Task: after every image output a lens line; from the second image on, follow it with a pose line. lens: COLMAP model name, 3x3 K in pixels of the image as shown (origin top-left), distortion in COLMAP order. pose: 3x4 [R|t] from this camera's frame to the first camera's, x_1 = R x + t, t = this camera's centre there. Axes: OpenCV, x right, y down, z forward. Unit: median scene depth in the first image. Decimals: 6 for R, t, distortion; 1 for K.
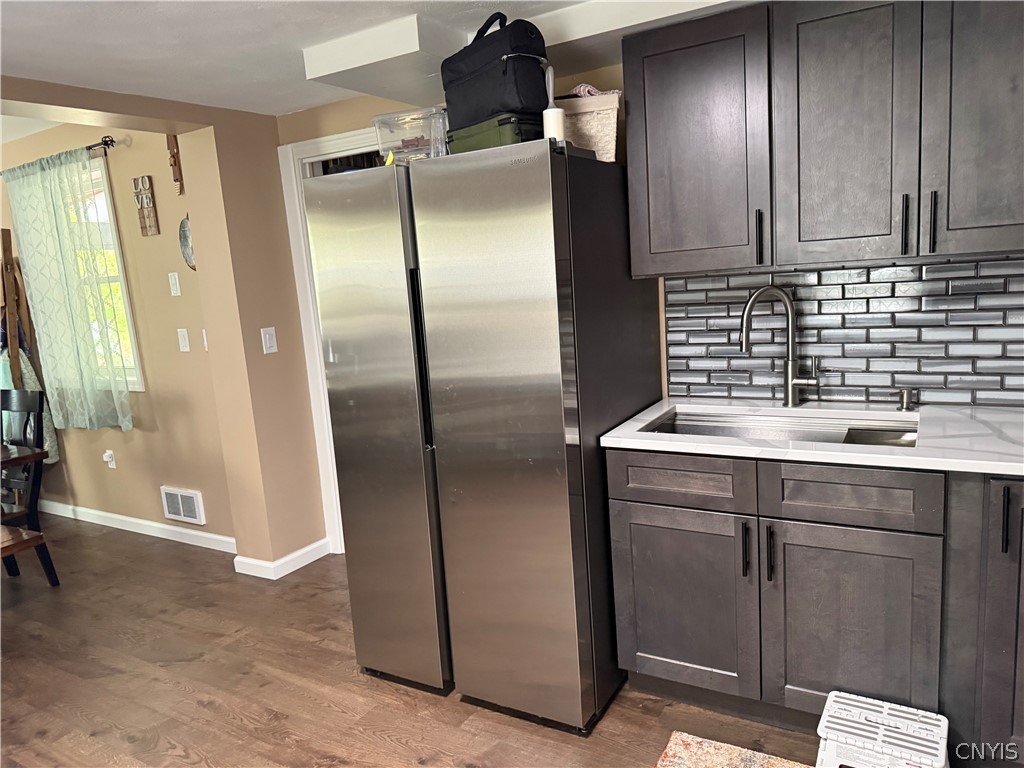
lens RADIAL K [[723.4, 0, 513.3], [0, 723.4, 383.0], [0, 0, 1]] dist [0.025555, -0.031117]
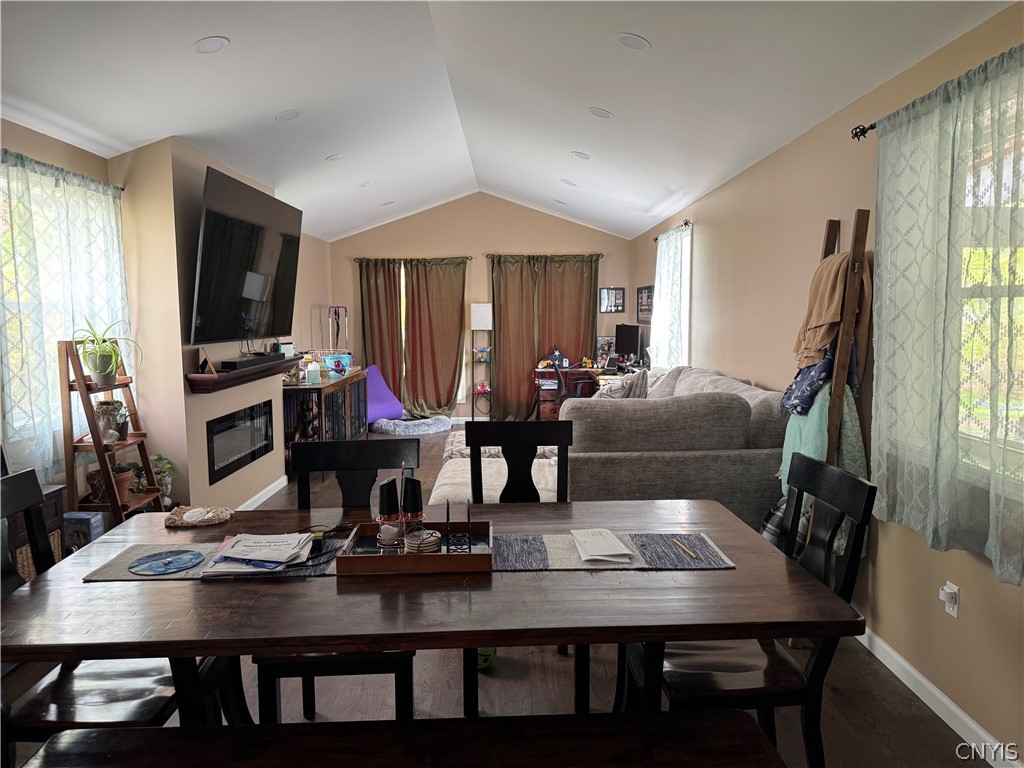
lens RADIAL K [[723.4, 0, 512.5], [0, 723.4, 380.2], [0, 0, 1]] dist [0.025555, -0.031117]
pose [[0.521833, 0.152980, -0.839218, -0.285356], [-0.171770, 0.982481, 0.072287, -0.049304], [0.835575, 0.106430, 0.538969, 0.389333]]
